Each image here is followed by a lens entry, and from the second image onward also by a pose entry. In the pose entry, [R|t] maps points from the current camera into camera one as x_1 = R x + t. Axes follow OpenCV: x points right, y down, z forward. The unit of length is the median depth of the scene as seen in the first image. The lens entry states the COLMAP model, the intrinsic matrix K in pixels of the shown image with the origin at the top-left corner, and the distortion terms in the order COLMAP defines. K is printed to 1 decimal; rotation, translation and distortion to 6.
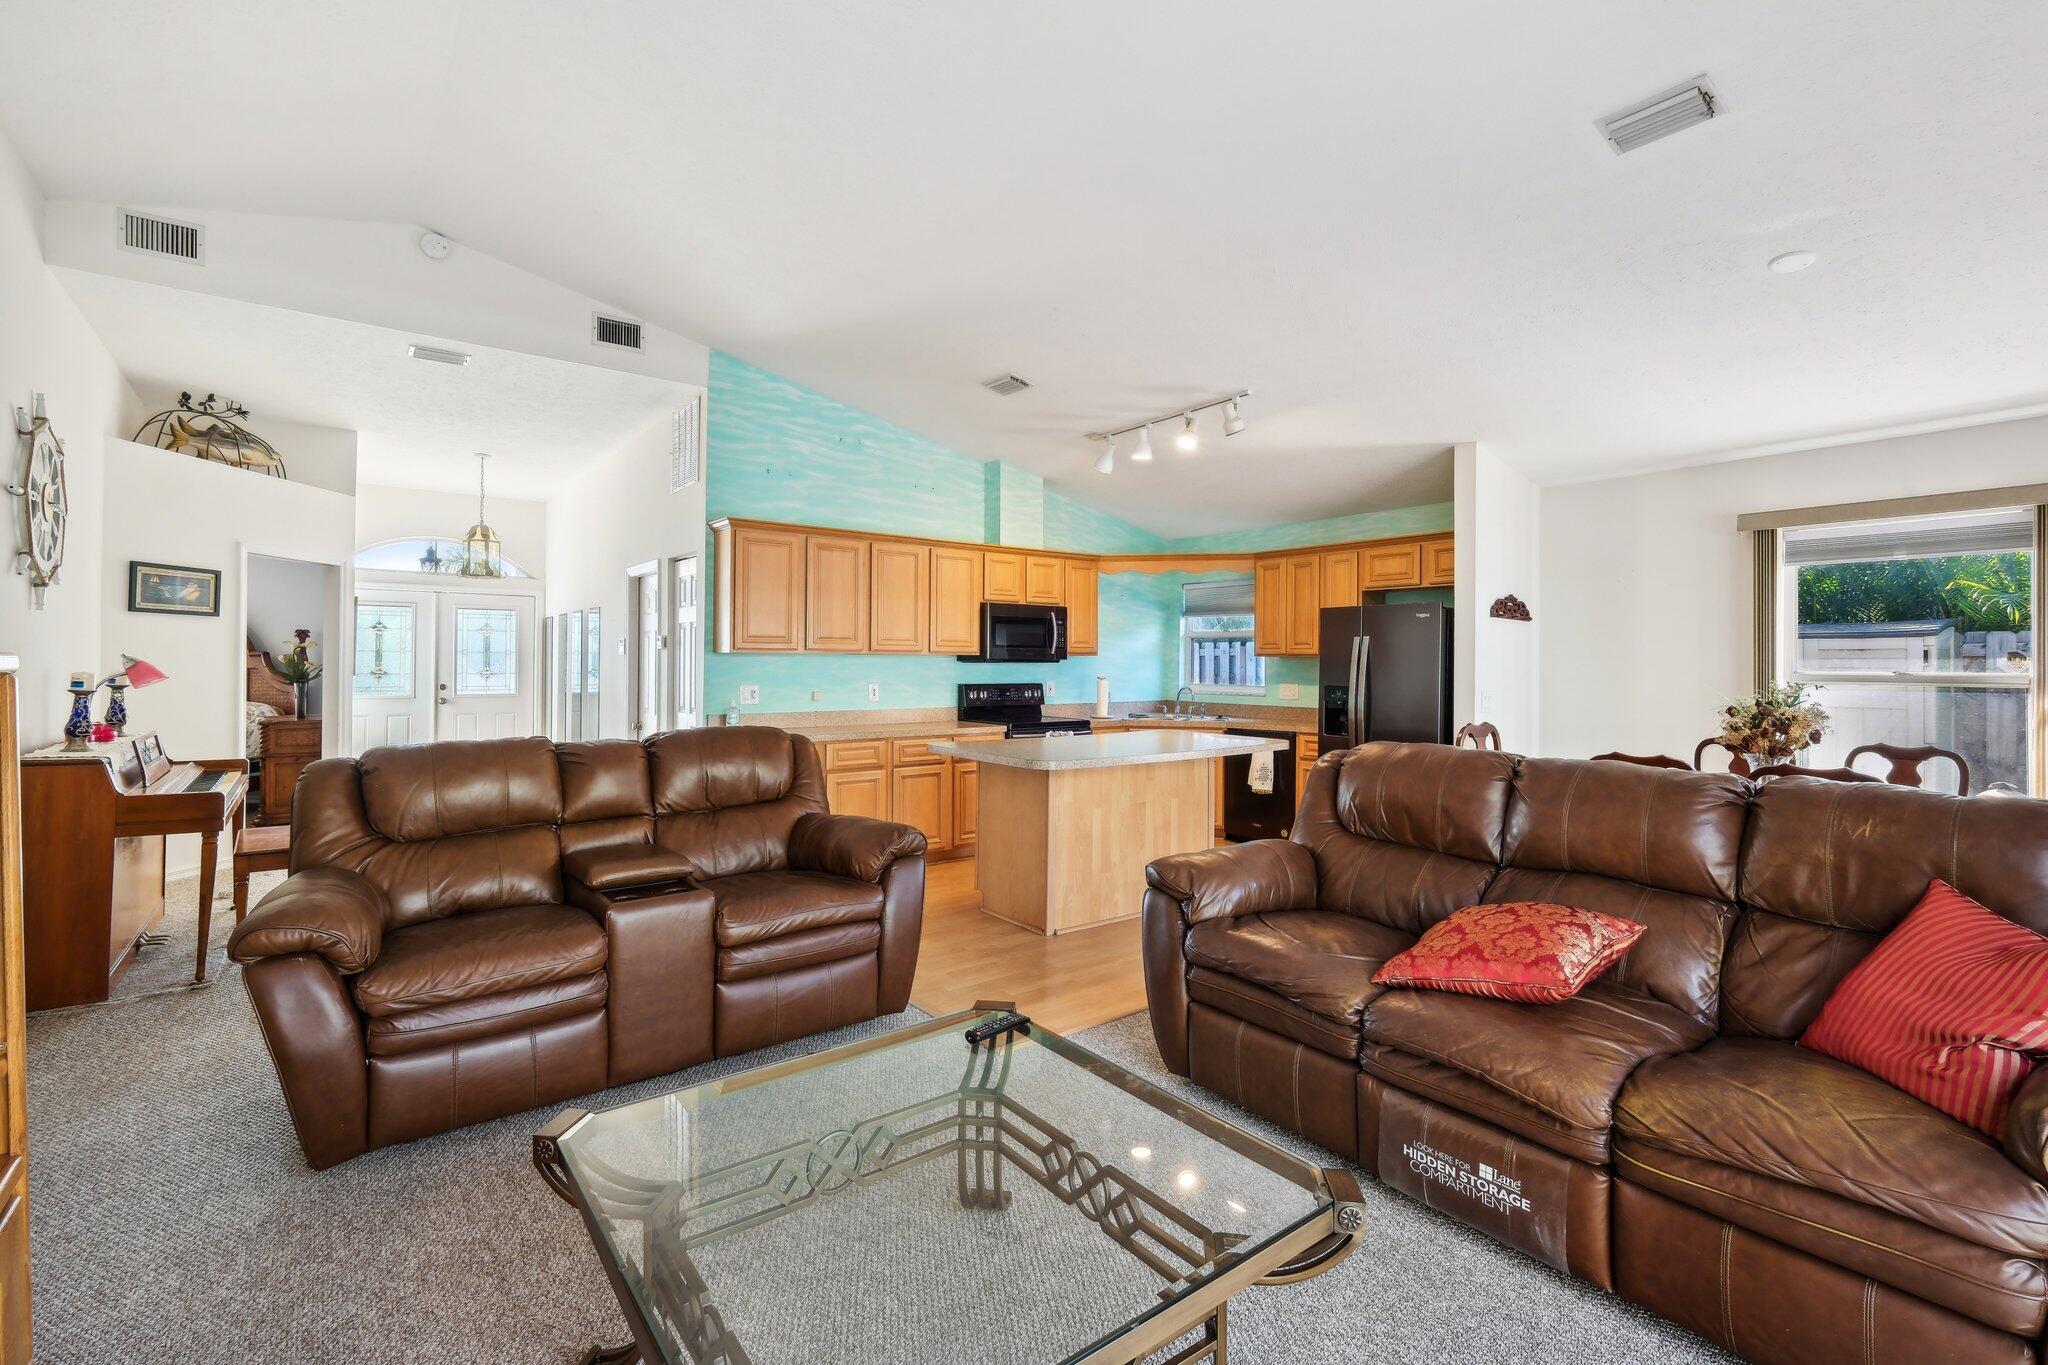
lens RADIAL K [[905.3, 0, 1019.9], [0, 905.3, 671.6], [0, 0, 1]] dist [-0.003786, -0.000358]
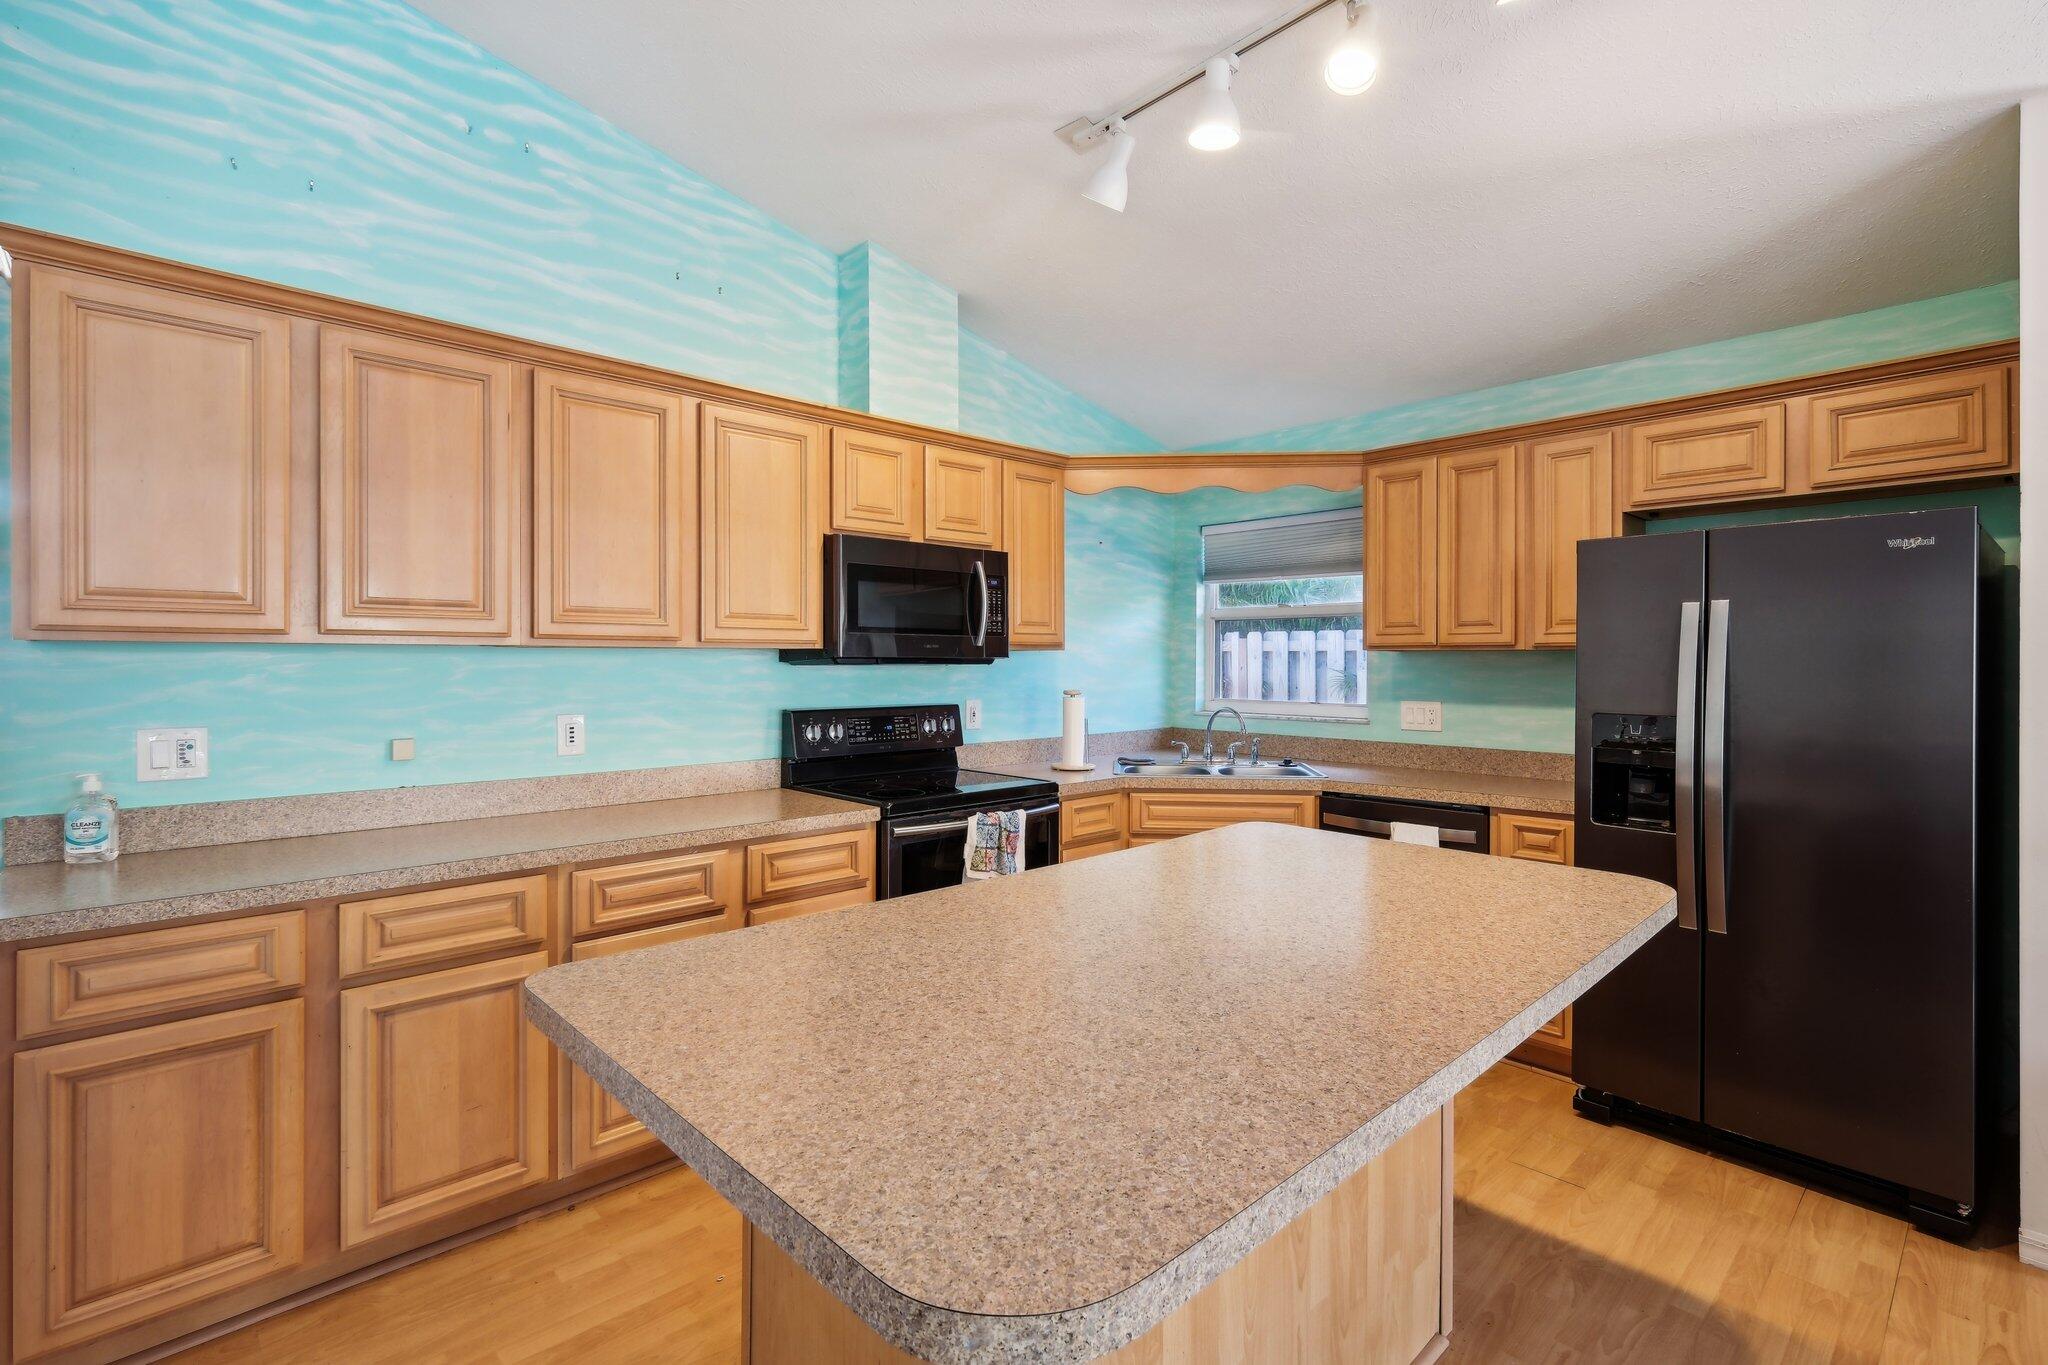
lens RADIAL K [[942.1, 0, 1028.3], [0, 942.1, 666.7], [0, 0, 1]] dist [0.003371, 0.000437]
pose [[0.994631, -0.005327, 0.103352, 0.009673], [0.005873, 0.999970, -0.004975, -0.005910], [-0.103322, 0.005556, 0.994632, 0.501317]]
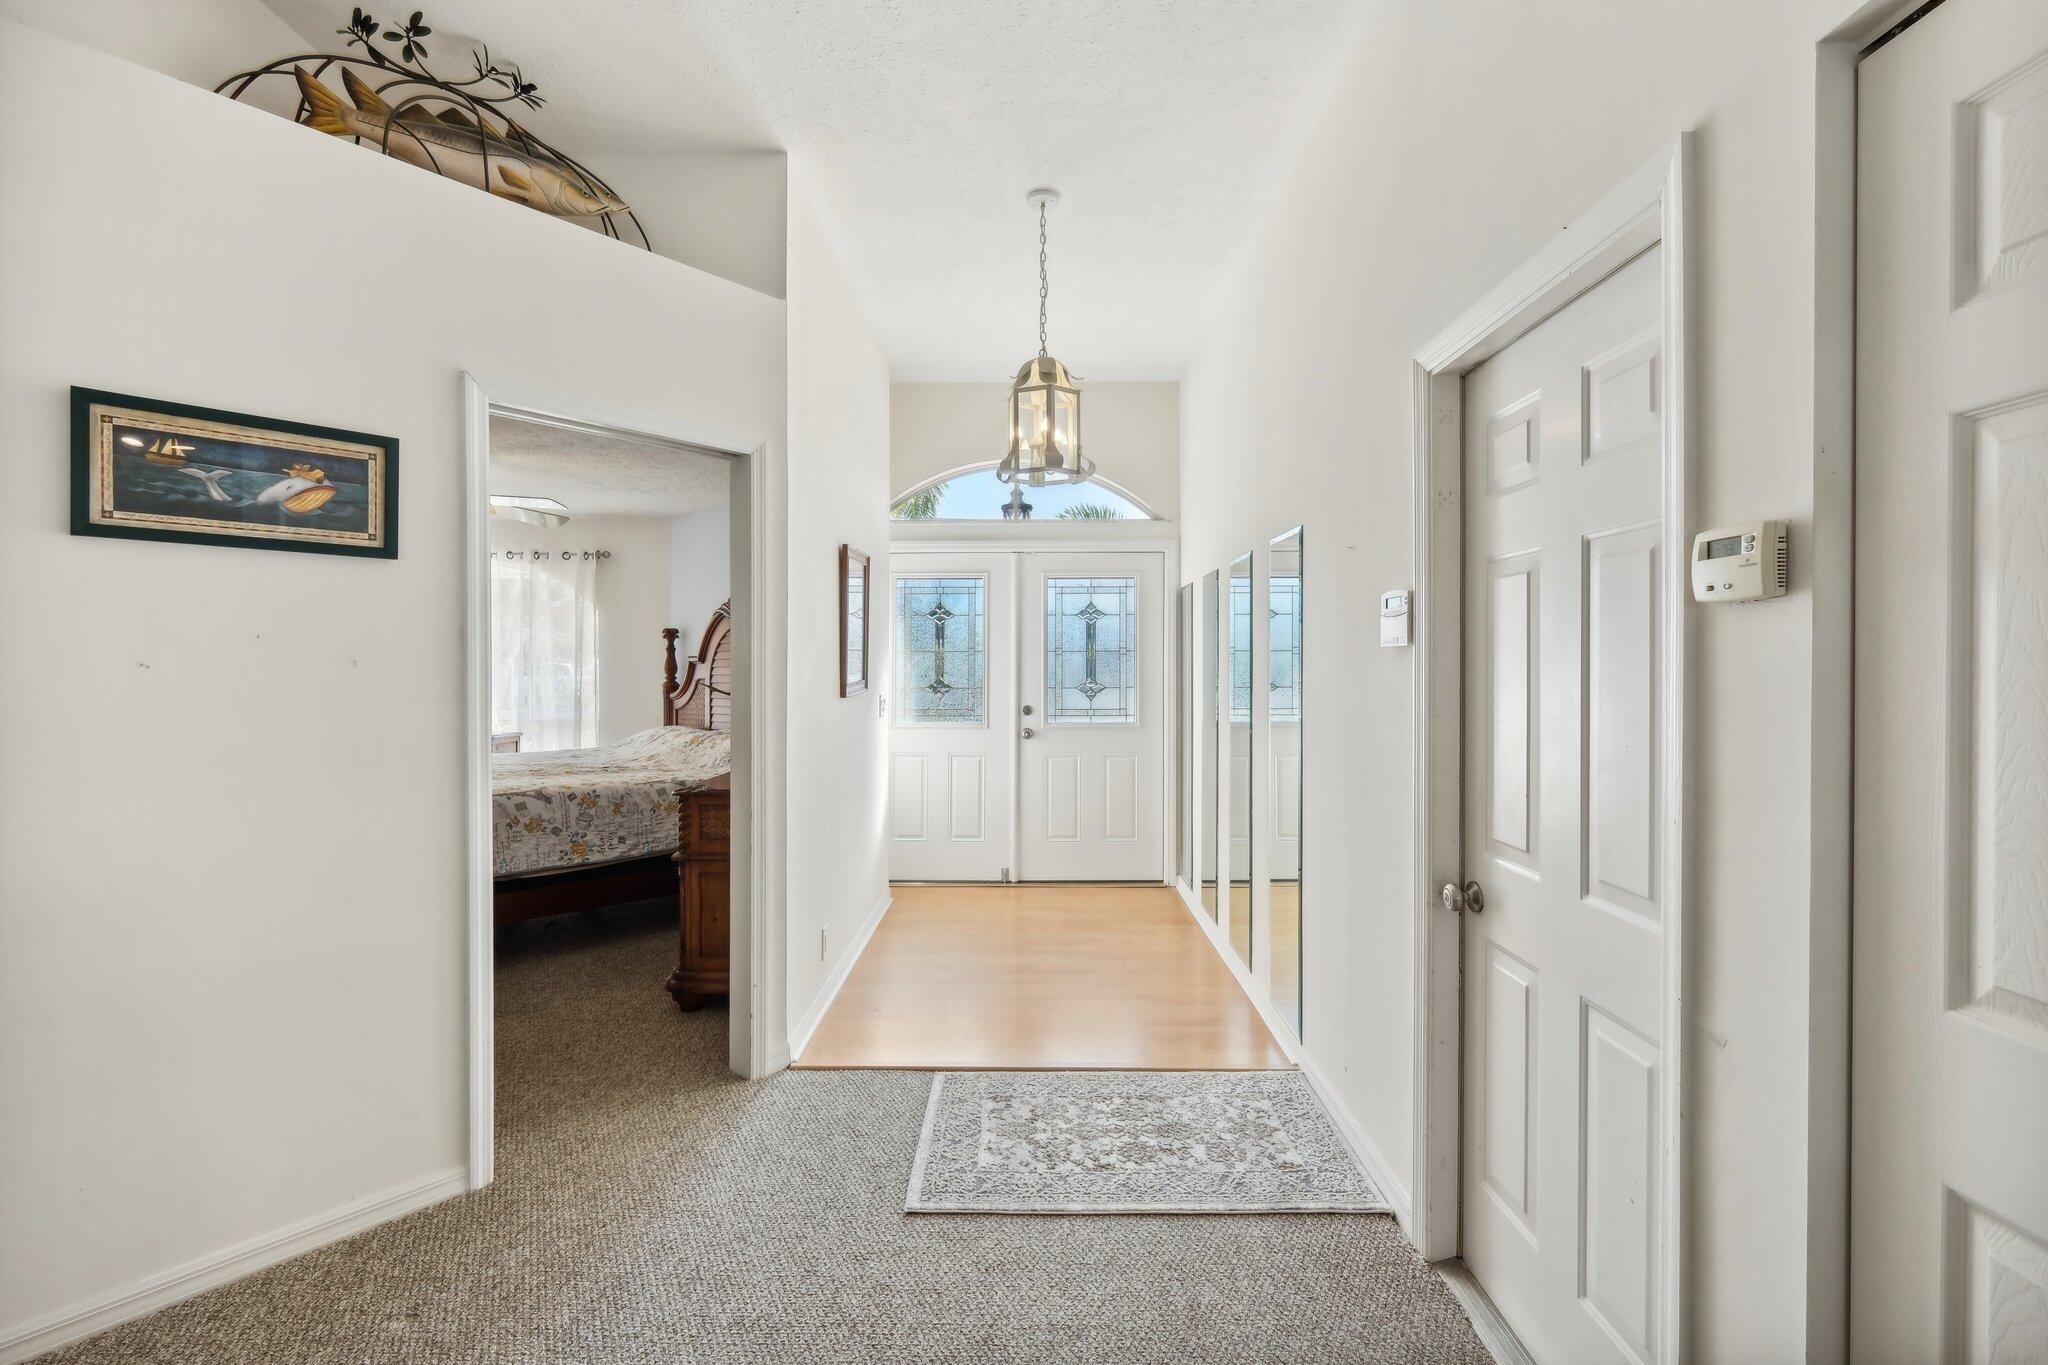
lens RADIAL K [[905.3, 0, 1019.9], [0, 905.3, 671.6], [0, 0, 1]] dist [-0.003786, -0.000358]
pose [[0.782769, -0.000716, -0.622312, -0.372073], [-0.000587, 0.999998, -0.001889, -0.010494], [0.622312, 0.001844, 0.782767, 0.729909]]
